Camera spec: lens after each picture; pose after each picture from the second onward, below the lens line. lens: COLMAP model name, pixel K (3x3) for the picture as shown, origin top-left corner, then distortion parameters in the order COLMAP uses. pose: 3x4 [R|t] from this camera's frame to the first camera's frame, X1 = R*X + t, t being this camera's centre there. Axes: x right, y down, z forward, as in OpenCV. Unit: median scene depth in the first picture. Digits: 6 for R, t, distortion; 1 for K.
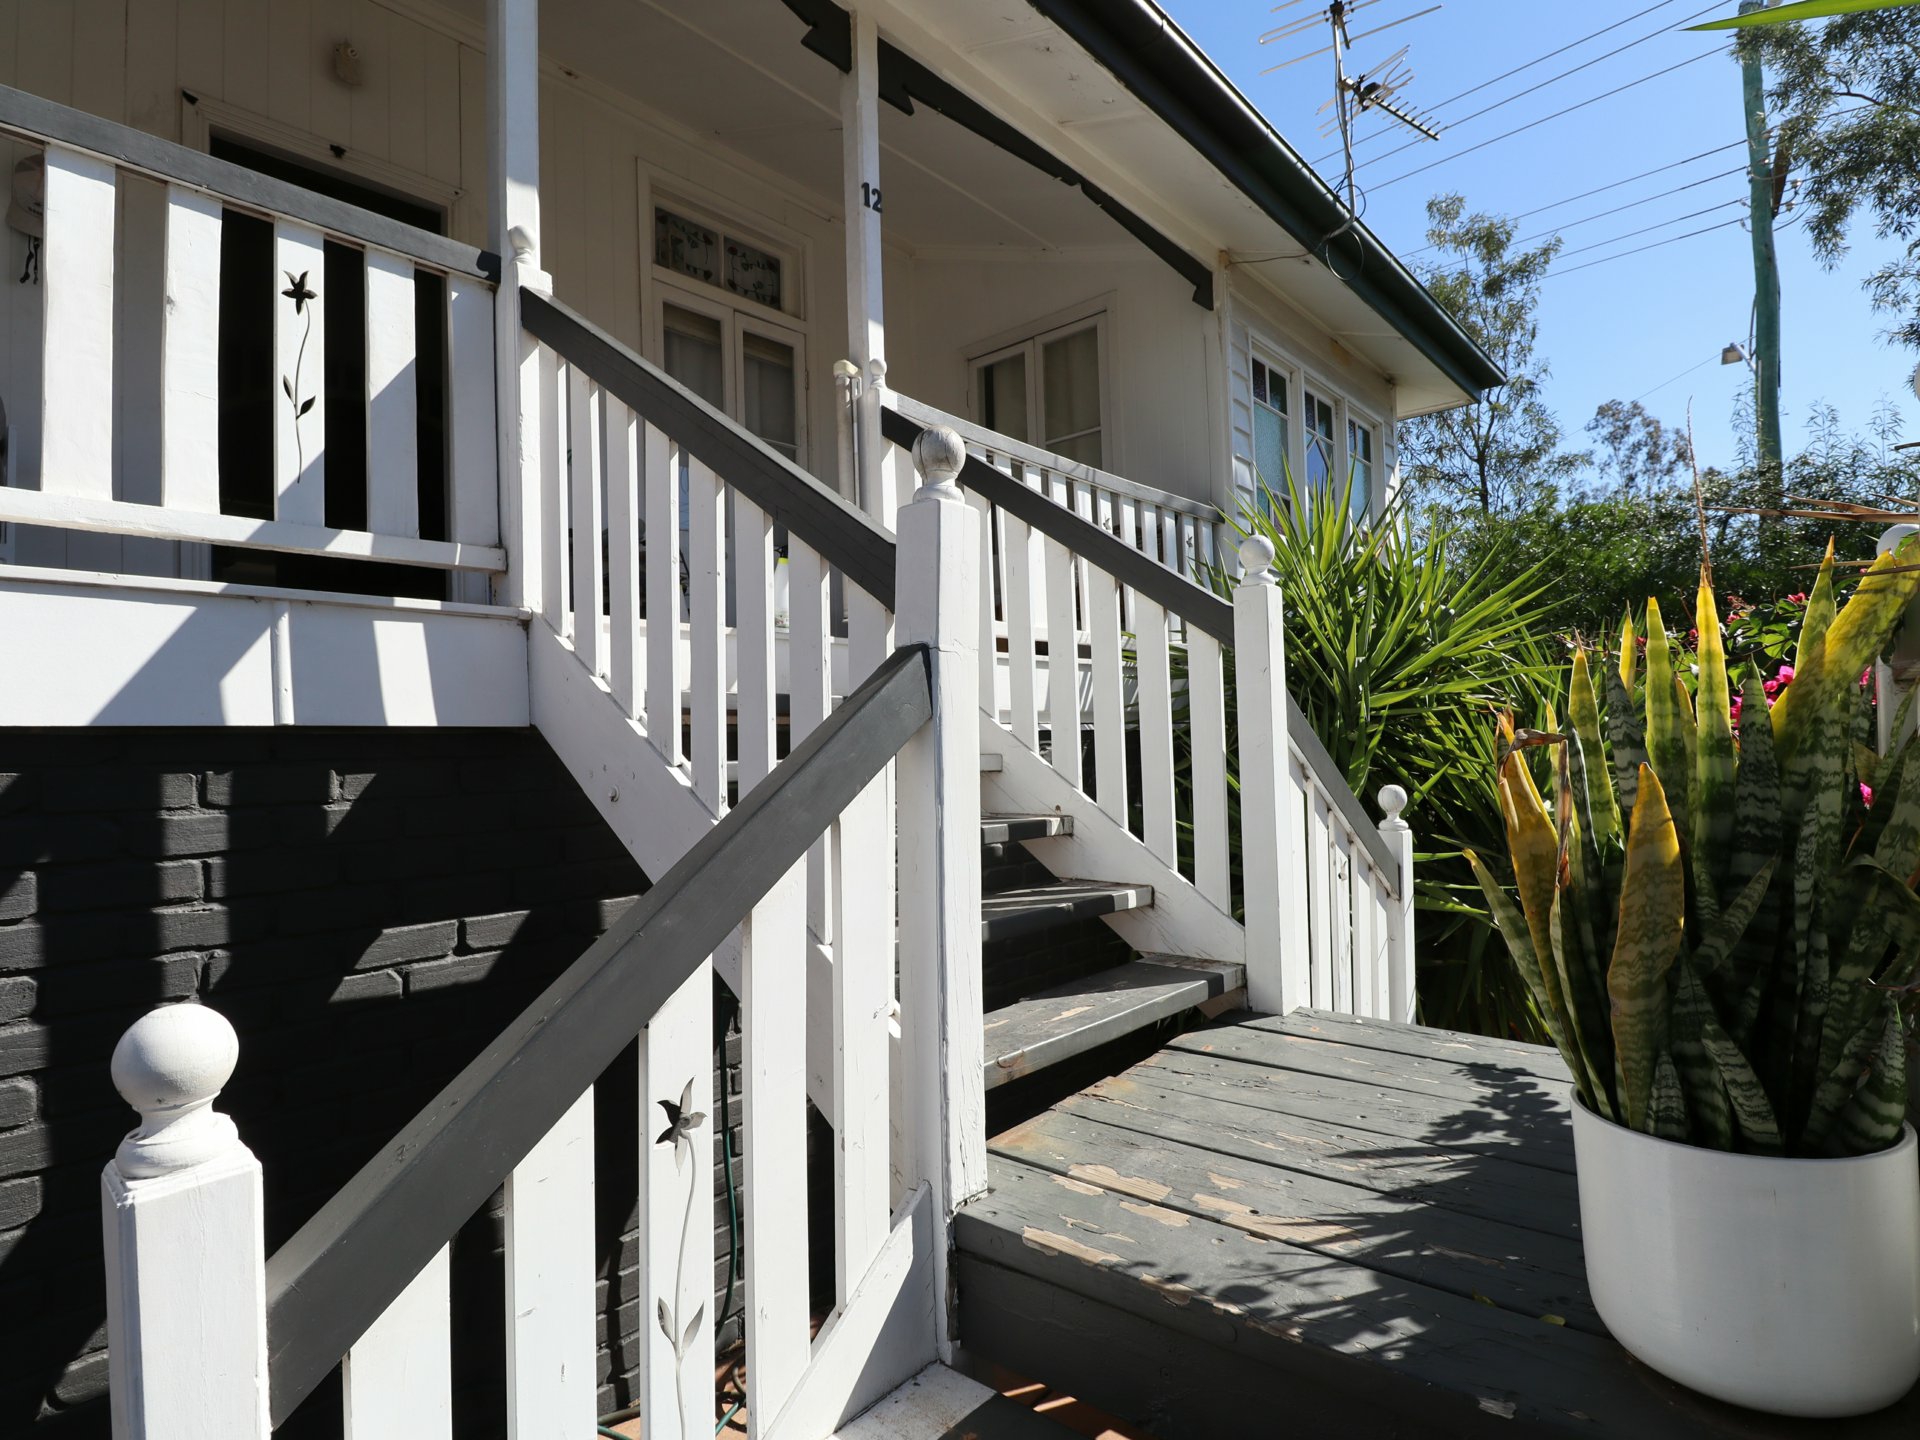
lens RADIAL K [[1001.5, 0, 984.0], [0, 1001.5, 712.7], [0, 0, 1]] dist [0.003157, -0.014176]
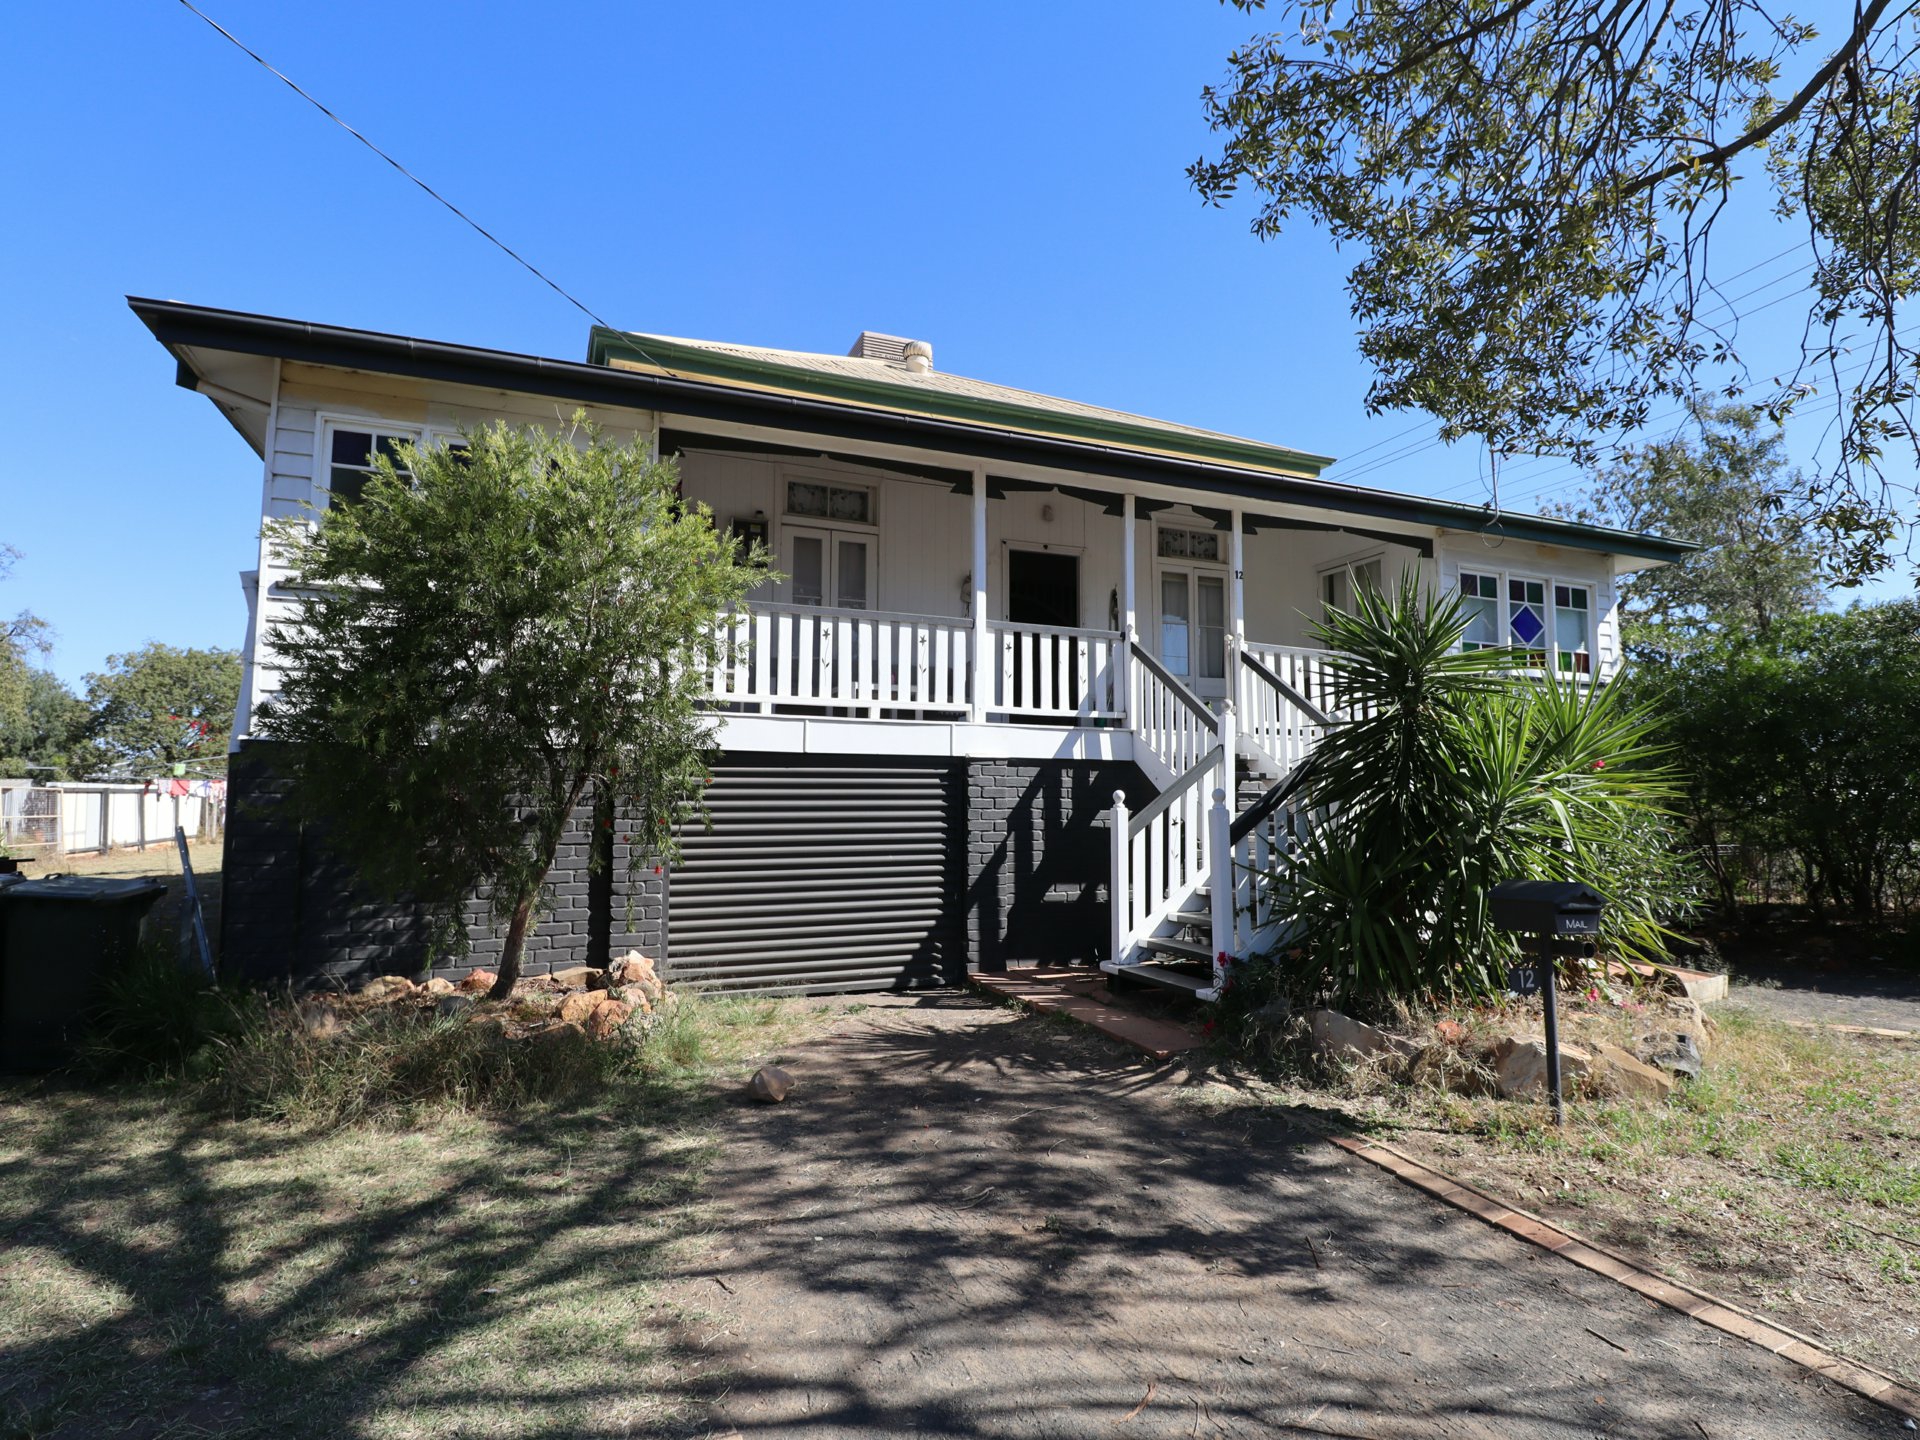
lens RADIAL K [[1001.5, 0, 984.0], [0, 1001.5, 712.7], [0, 0, 1]] dist [0.003157, -0.014176]
pose [[0.893999, -0.009883, -0.447959, 0.864816], [-0.013999, 0.998653, -0.049969, 0.035714], [0.447849, 0.050943, 0.892657, -3.101722]]
